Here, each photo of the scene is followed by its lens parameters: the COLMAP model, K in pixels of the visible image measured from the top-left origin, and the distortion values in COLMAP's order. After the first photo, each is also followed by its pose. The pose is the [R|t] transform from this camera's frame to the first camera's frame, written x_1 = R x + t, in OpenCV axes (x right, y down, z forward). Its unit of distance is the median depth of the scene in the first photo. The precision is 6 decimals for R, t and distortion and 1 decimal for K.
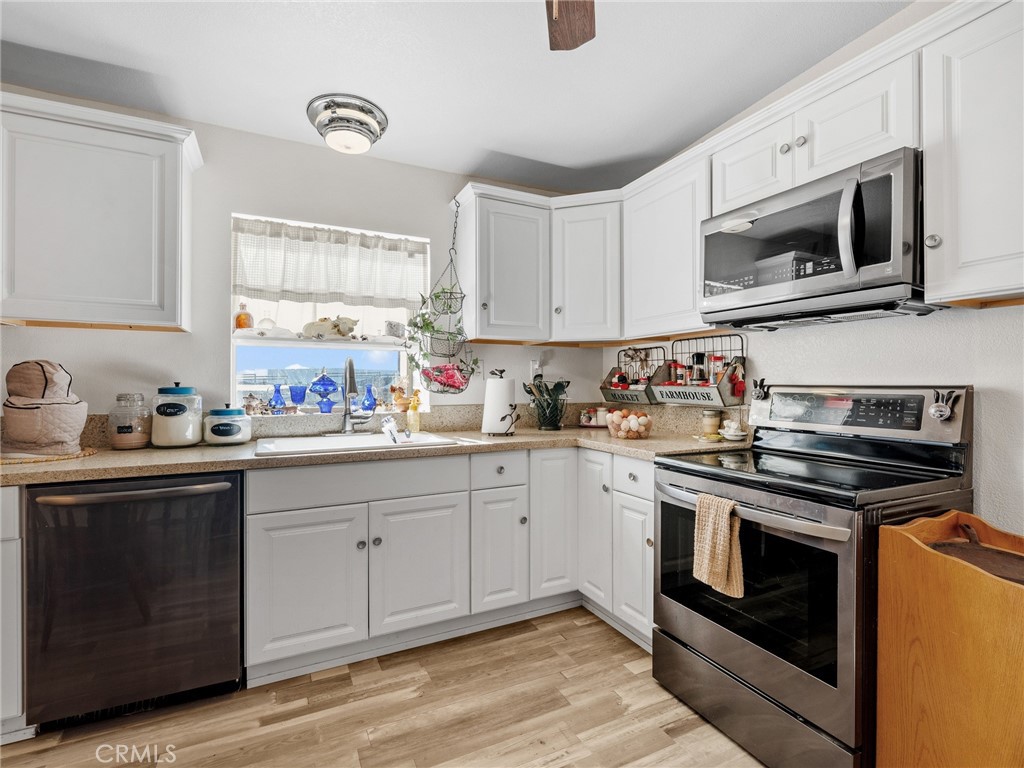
lens RADIAL K [[495.6, 0, 514.1], [0, 495.6, 382.5], [0, 0, 1]] dist [0.003362, -0.000970]
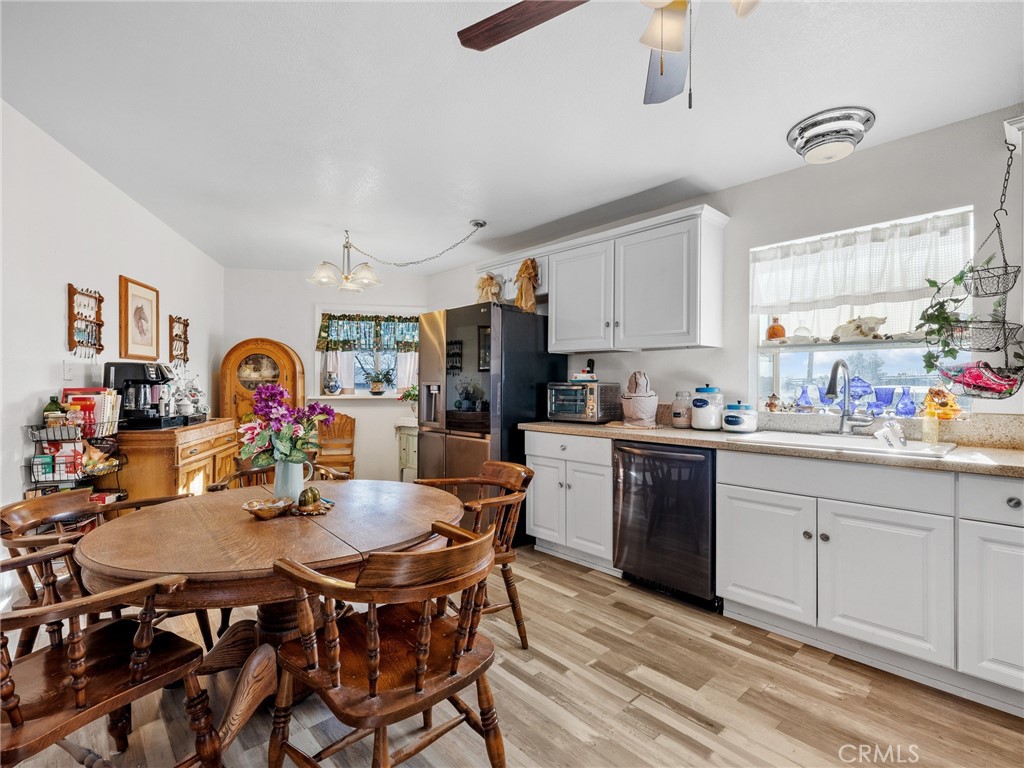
lens RADIAL K [[495.6, 0, 514.8], [0, 495.6, 386.9], [0, 0, 1]] dist [0.003362, -0.000970]
pose [[0.284877, 0.004777, -0.958552, 0.511740], [-0.002281, 0.999988, 0.004306, 0.002929], [0.958562, 0.000960, 0.284884, 0.080578]]
